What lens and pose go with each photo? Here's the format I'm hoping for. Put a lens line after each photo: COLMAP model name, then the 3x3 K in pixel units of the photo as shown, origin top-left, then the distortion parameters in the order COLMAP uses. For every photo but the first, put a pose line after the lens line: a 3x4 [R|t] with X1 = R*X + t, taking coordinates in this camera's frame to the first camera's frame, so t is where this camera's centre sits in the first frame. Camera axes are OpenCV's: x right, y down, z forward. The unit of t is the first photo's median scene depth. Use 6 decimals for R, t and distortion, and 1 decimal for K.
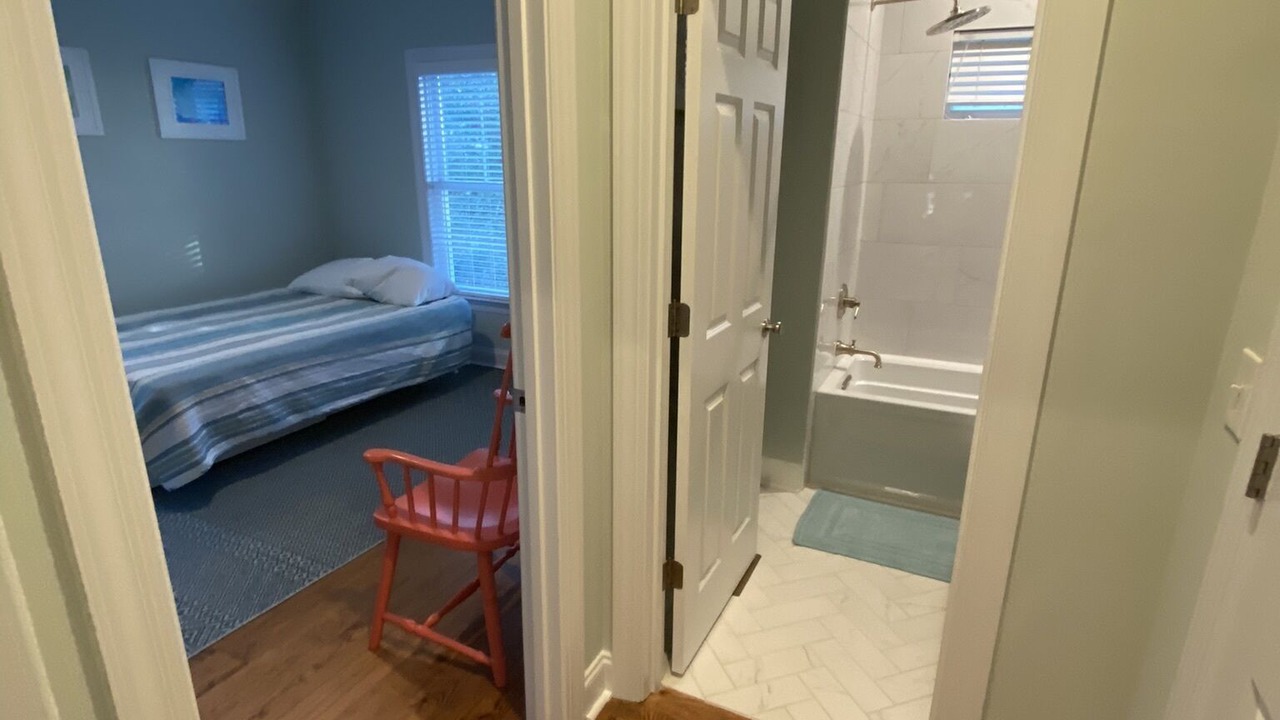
lens RADIAL K [[779.0, 0, 640.3], [0, 779.0, 372.5], [0, 0, 1]] dist [0.004091, -0.001033]
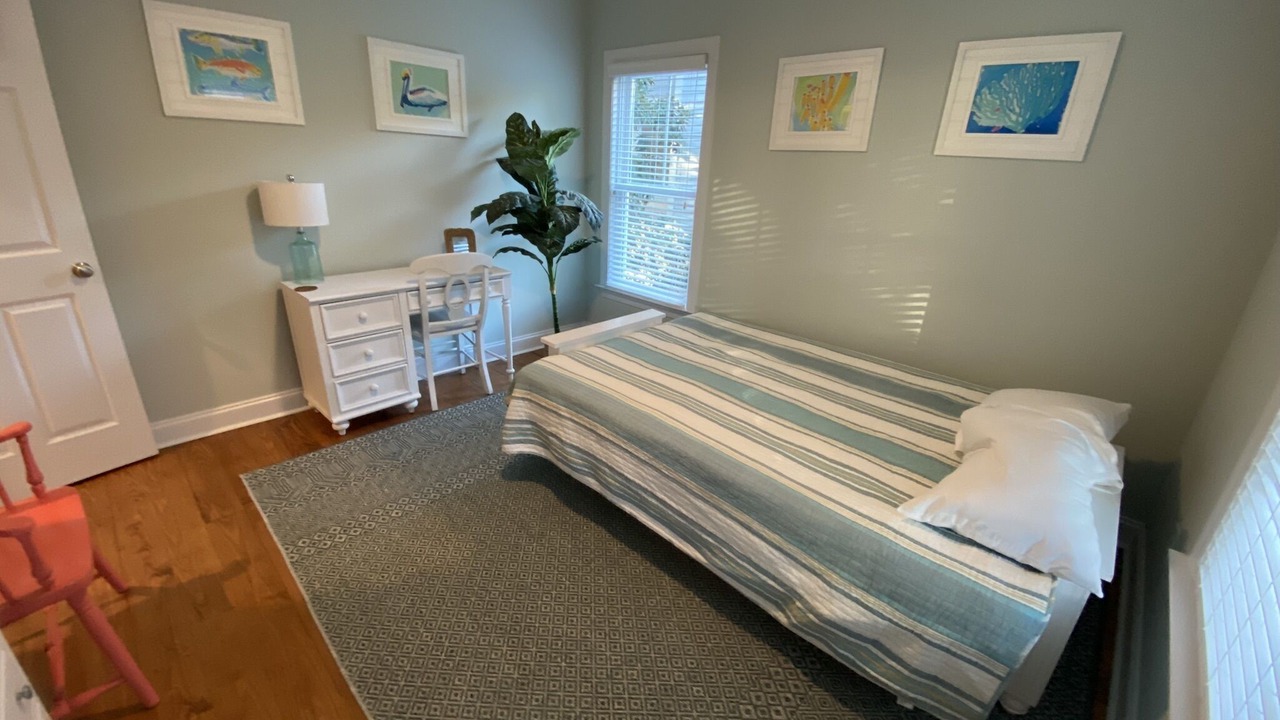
lens RADIAL K [[527.2, 0, 640.7], [0, 527.2, 365.6], [0, 0, 1]] dist [0.024771, -0.022019]
pose [[-0.282258, 0.336073, -0.898546, 0.004535], [-0.317206, 0.851254, 0.418028, -0.267394], [0.905379, 0.403016, -0.133669, 0.953347]]
